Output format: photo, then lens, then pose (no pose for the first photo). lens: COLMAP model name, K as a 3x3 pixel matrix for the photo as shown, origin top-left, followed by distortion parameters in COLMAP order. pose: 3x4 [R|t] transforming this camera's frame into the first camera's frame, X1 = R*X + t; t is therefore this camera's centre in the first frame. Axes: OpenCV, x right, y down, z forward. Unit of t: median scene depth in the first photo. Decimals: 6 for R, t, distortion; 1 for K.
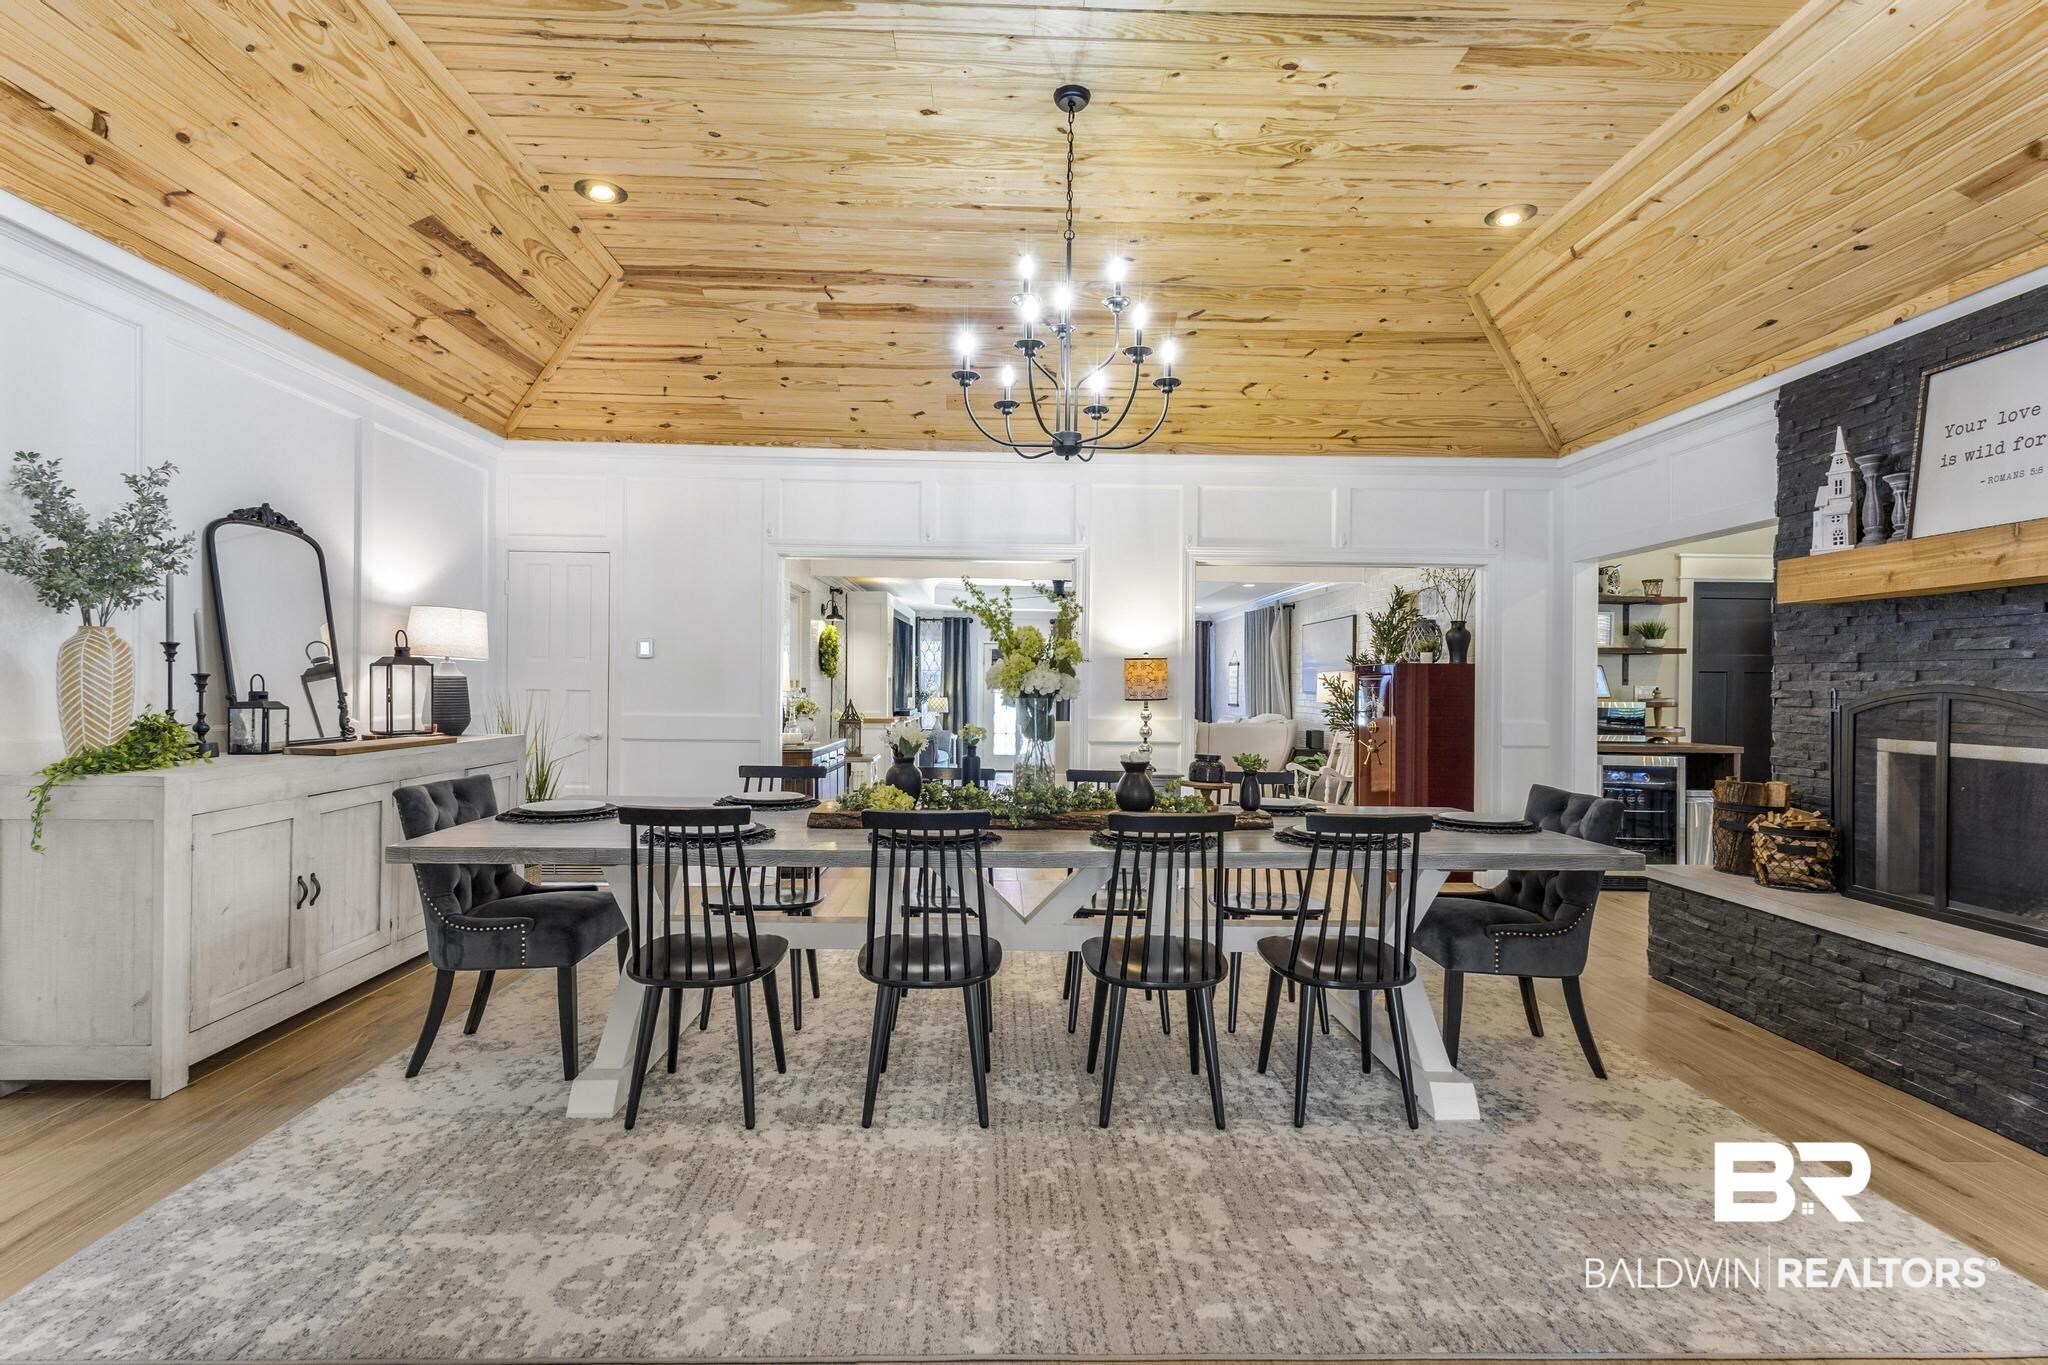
lens RADIAL K [[960.2, 0, 1007.5], [0, 960.2, 676.3], [0, 0, 1]] dist [0.011152, -0.003786]
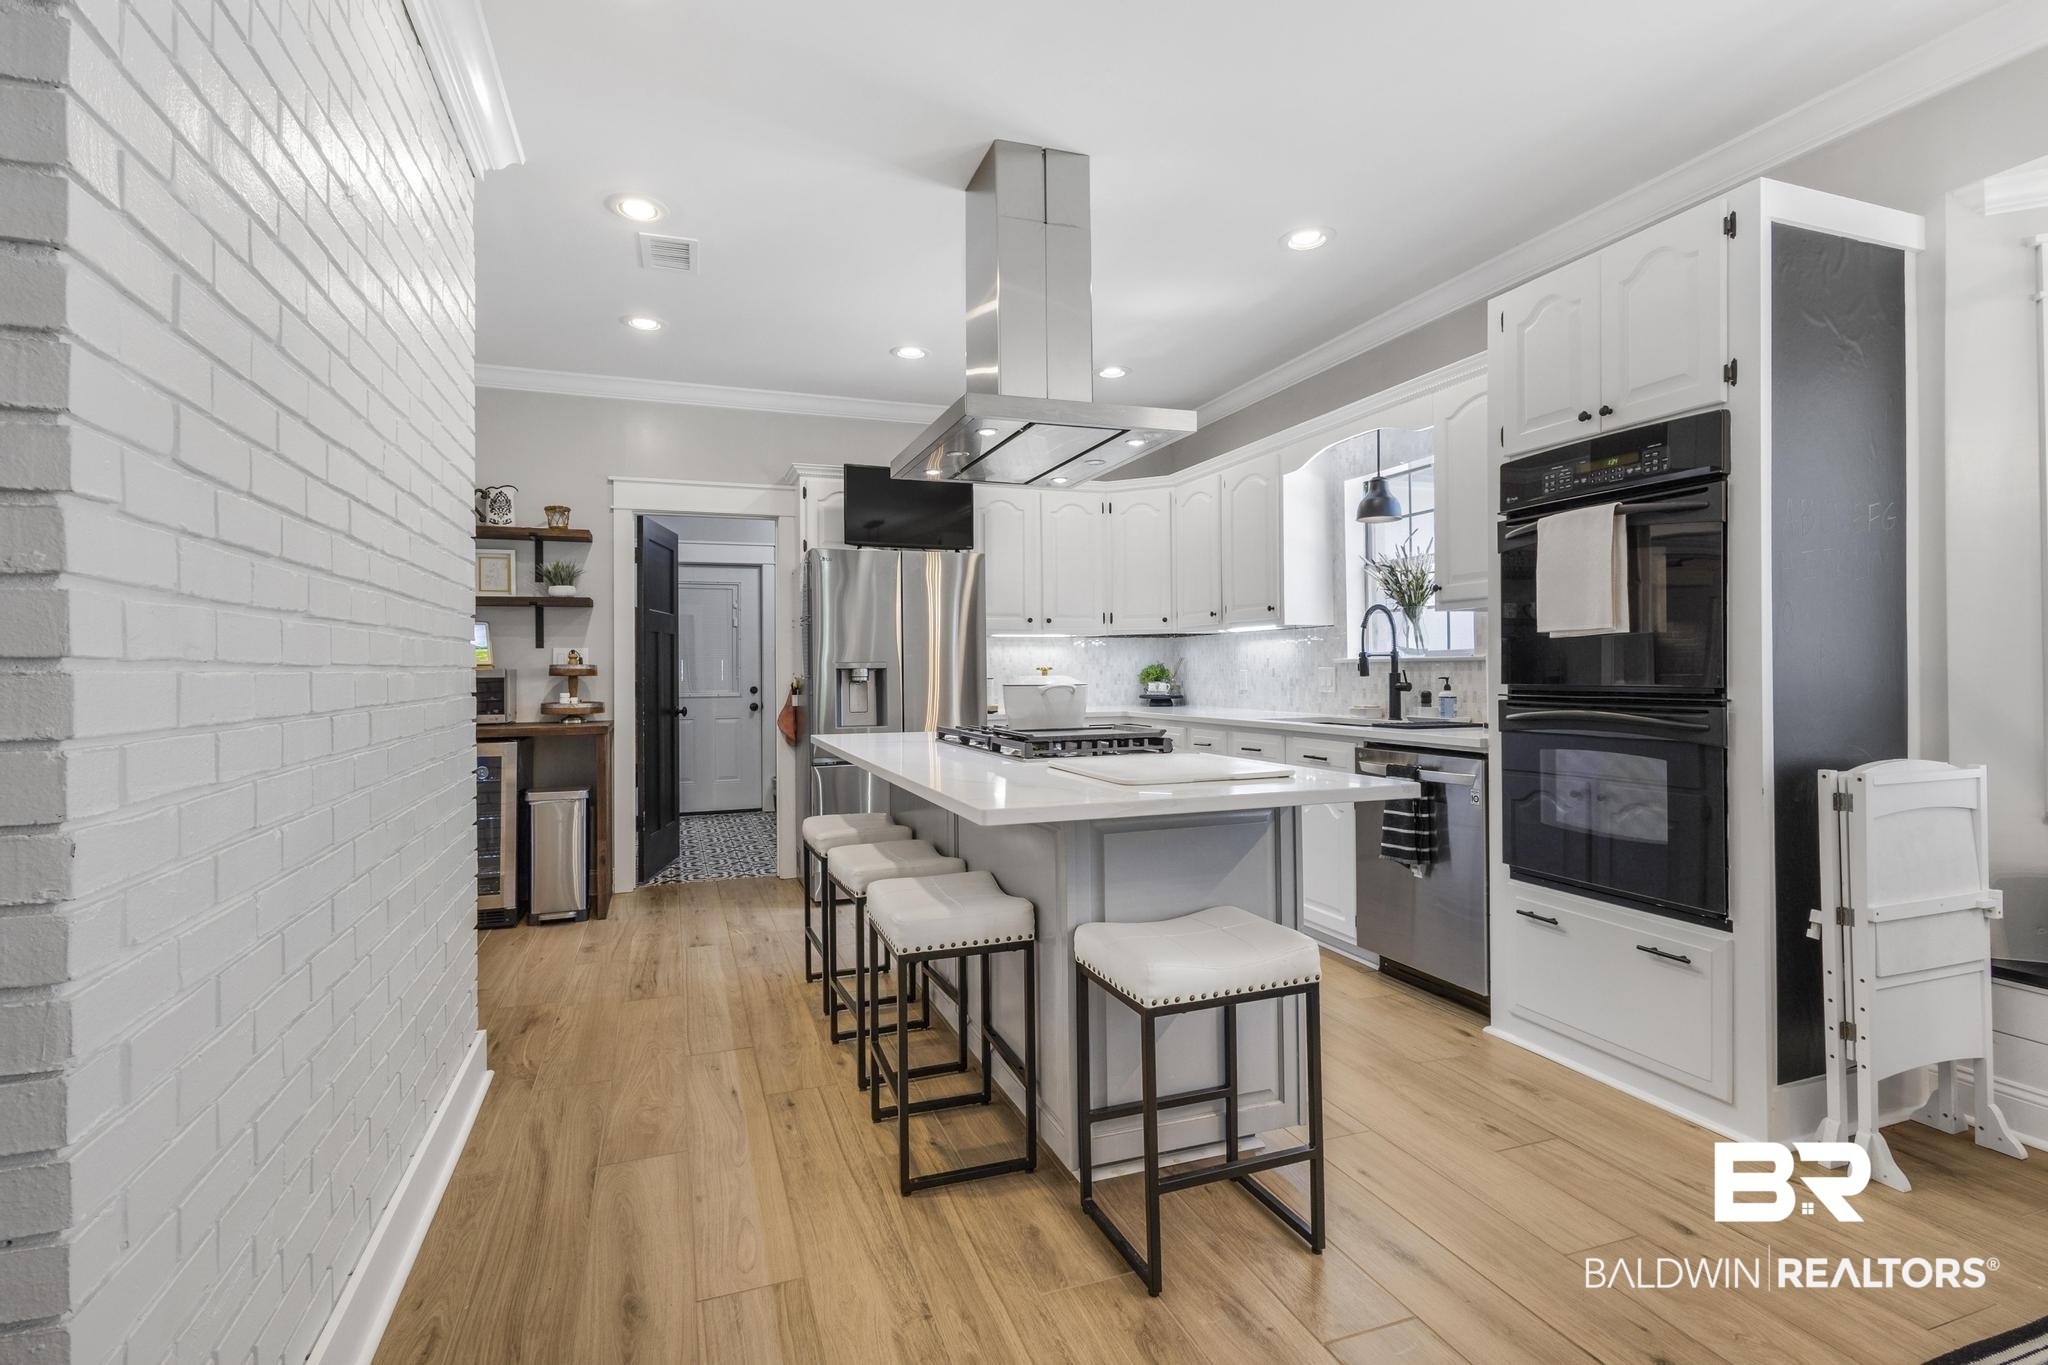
lens RADIAL K [[960.2, 0, 986.0], [0, 960.2, 666.5], [0, 0, 1]] dist [0.011152, -0.003786]
pose [[0.951690, -0.022966, 0.306201, 1.409696], [0.021220, 0.999734, 0.009029, 0.046934], [-0.306327, -0.002095, 0.951924, 0.336895]]
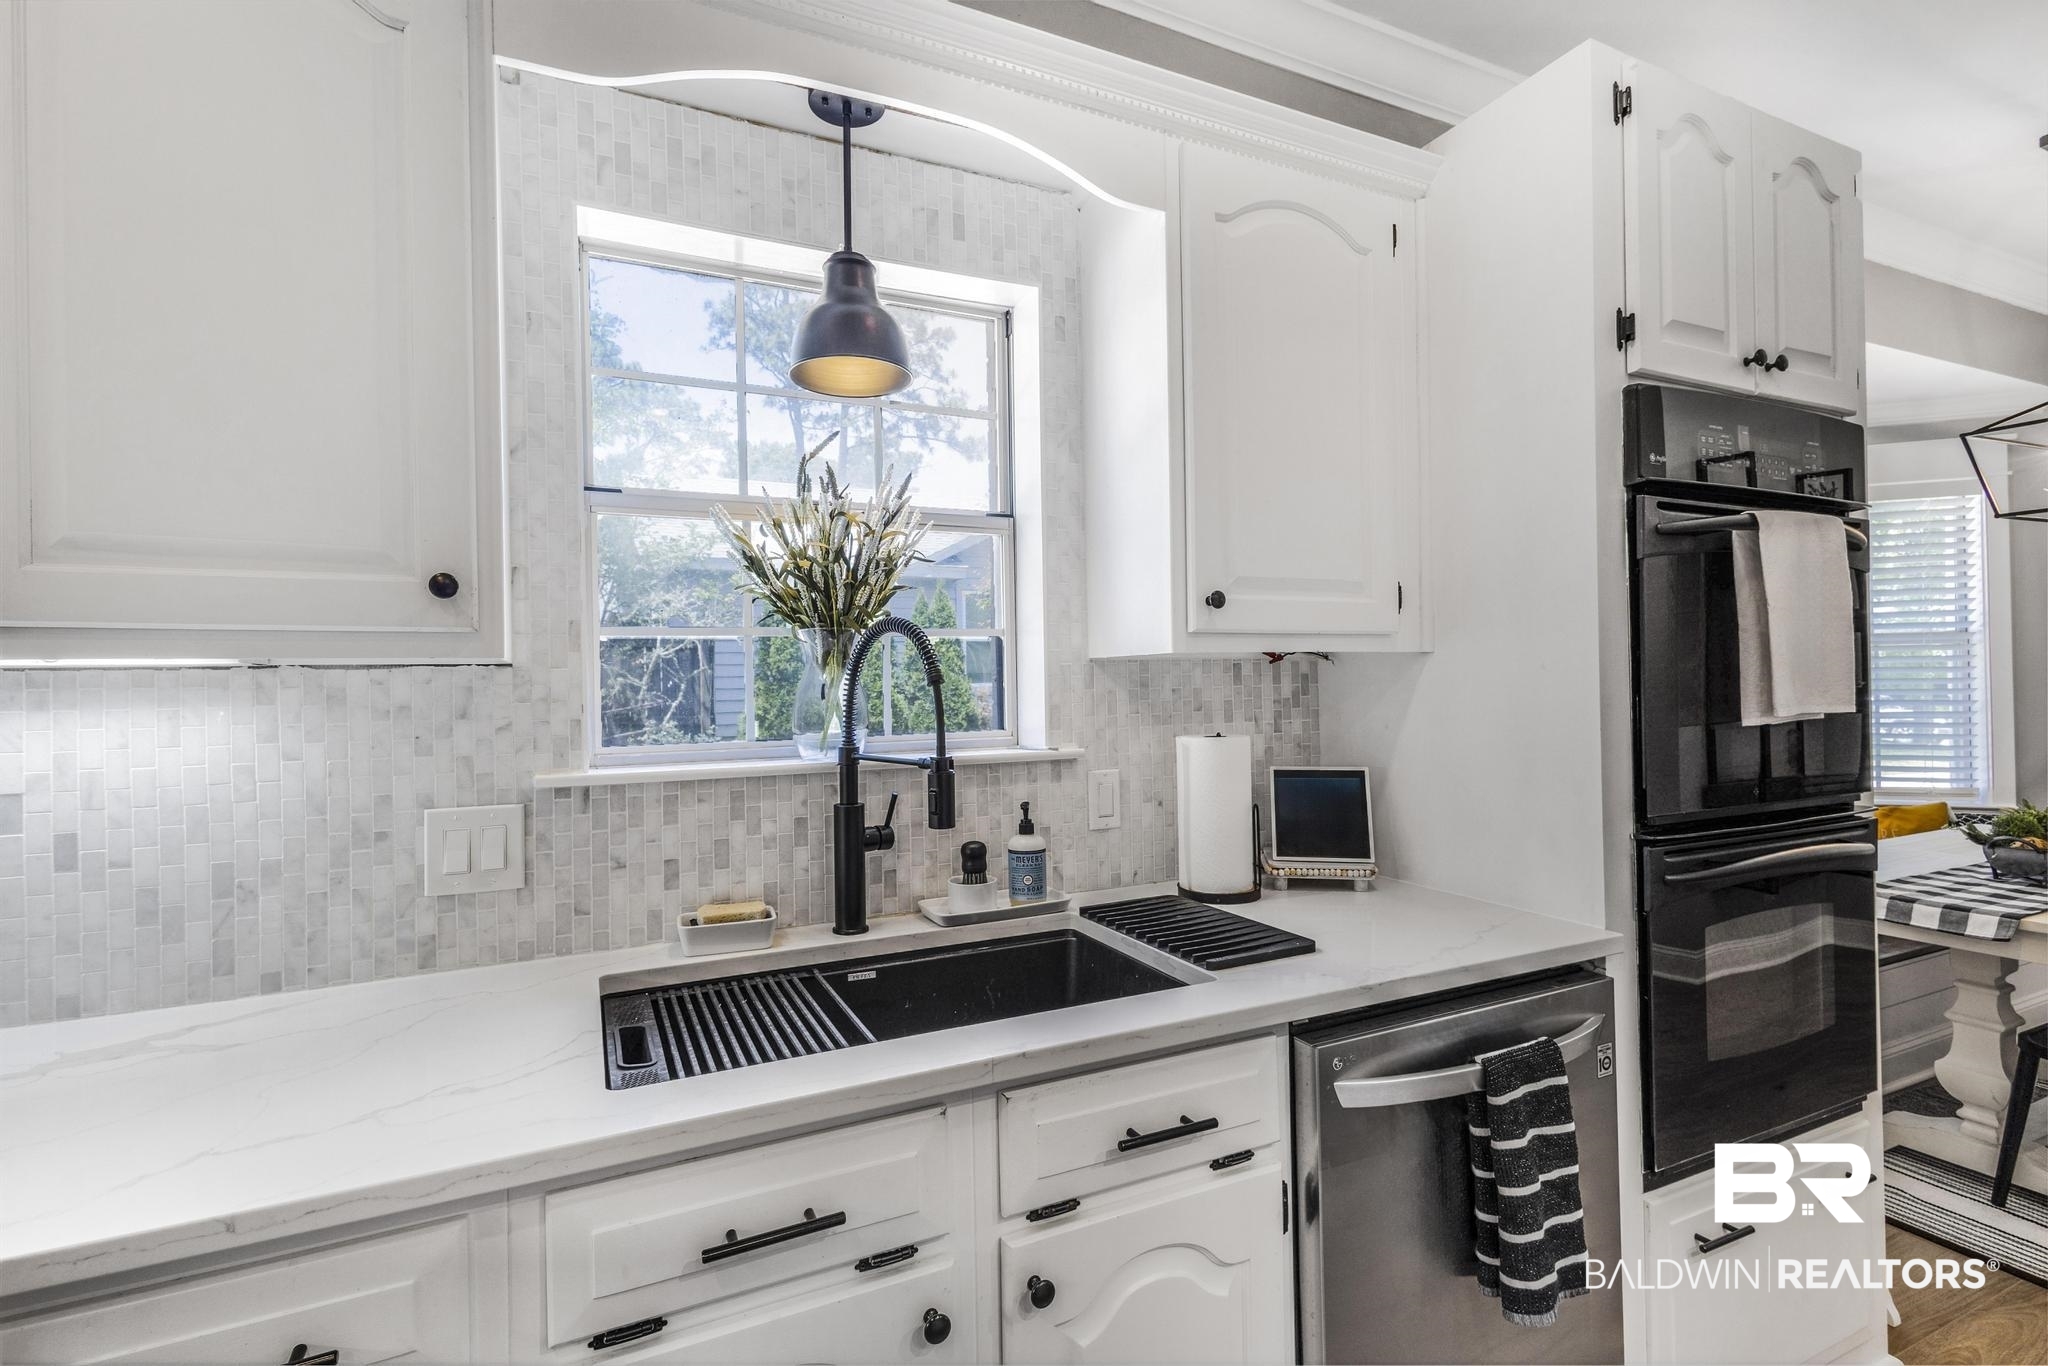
lens RADIAL K [[960.2, 0, 1011.8], [0, 960.2, 690.7], [0, 0, 1]] dist [0.011152, -0.003786]
pose [[-0.403447, -0.002834, 0.914999, 1.847550], [0.006564, 0.999961, 0.005992, 0.022251], [-0.914979, 0.008423, -0.403413, 1.465237]]
